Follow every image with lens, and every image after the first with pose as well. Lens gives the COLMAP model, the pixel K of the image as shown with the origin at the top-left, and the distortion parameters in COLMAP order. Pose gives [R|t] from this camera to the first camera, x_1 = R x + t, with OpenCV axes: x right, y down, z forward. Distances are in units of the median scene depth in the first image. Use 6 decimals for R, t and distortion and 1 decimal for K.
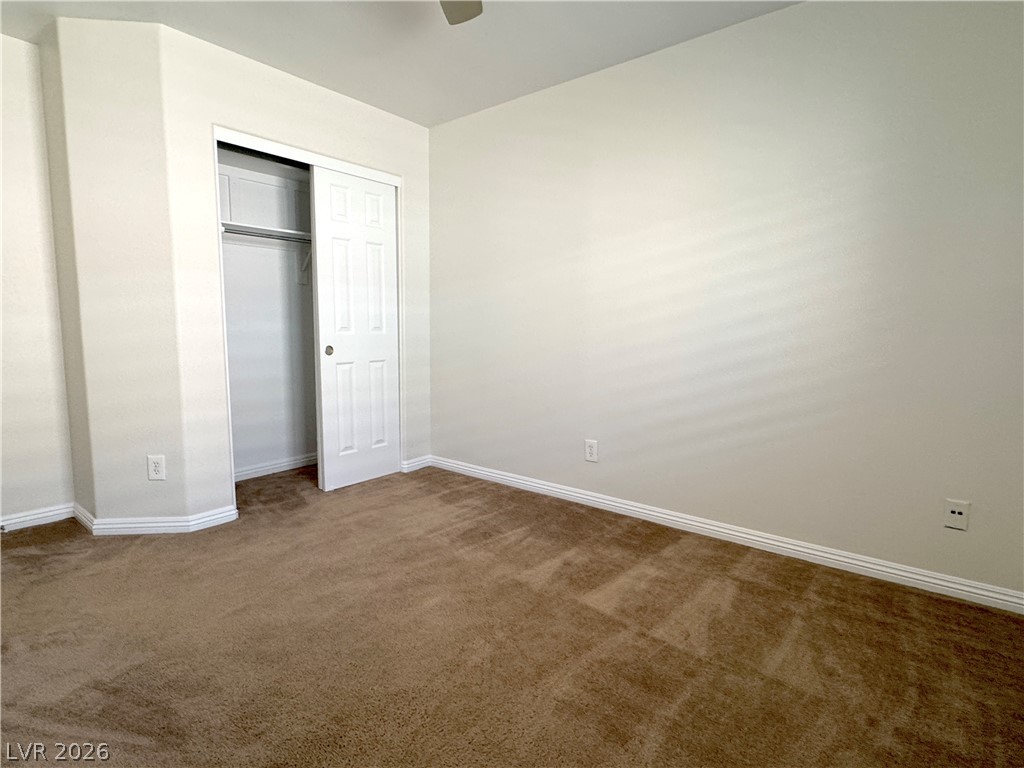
lens RADIAL K [[527.0, 0, 514.4], [0, 527.0, 373.5], [0, 0, 1]] dist [0.001178, 0.000534]
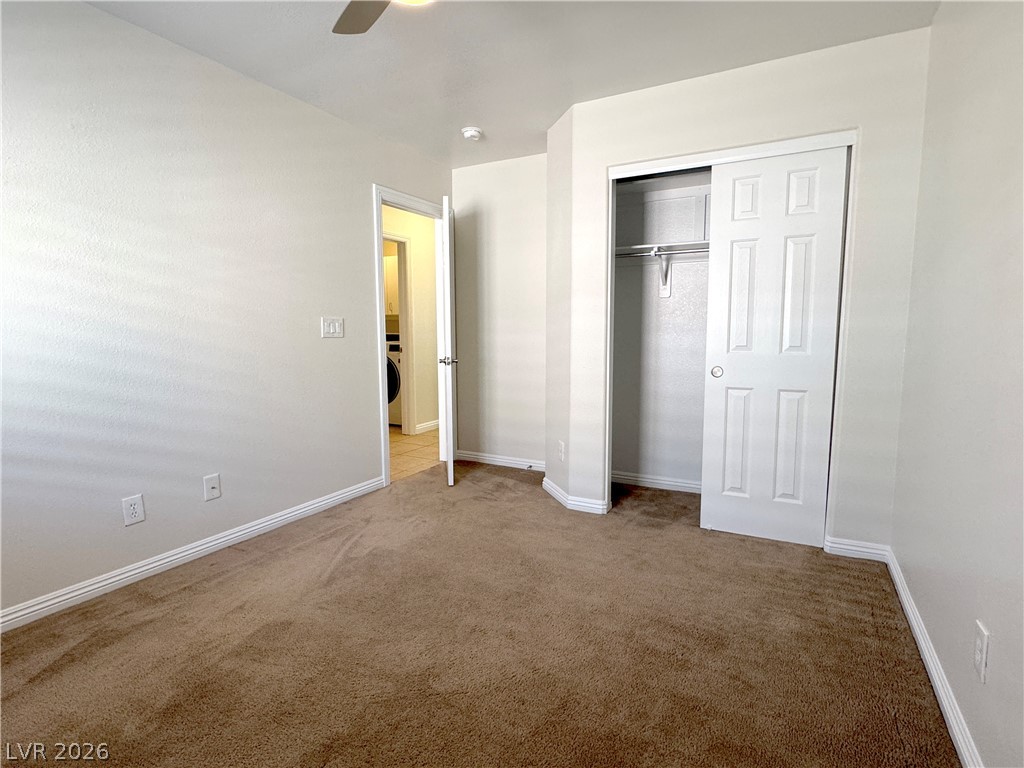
lens RADIAL K [[527.0, 0, 513.9], [0, 527.0, 383.5], [0, 0, 1]] dist [0.001178, 0.000534]
pose [[0.176301, 0.089584, -0.980251, 0.451484], [-0.091167, 0.993056, 0.074357, -0.058941], [0.980105, 0.076257, 0.183243, 0.509309]]
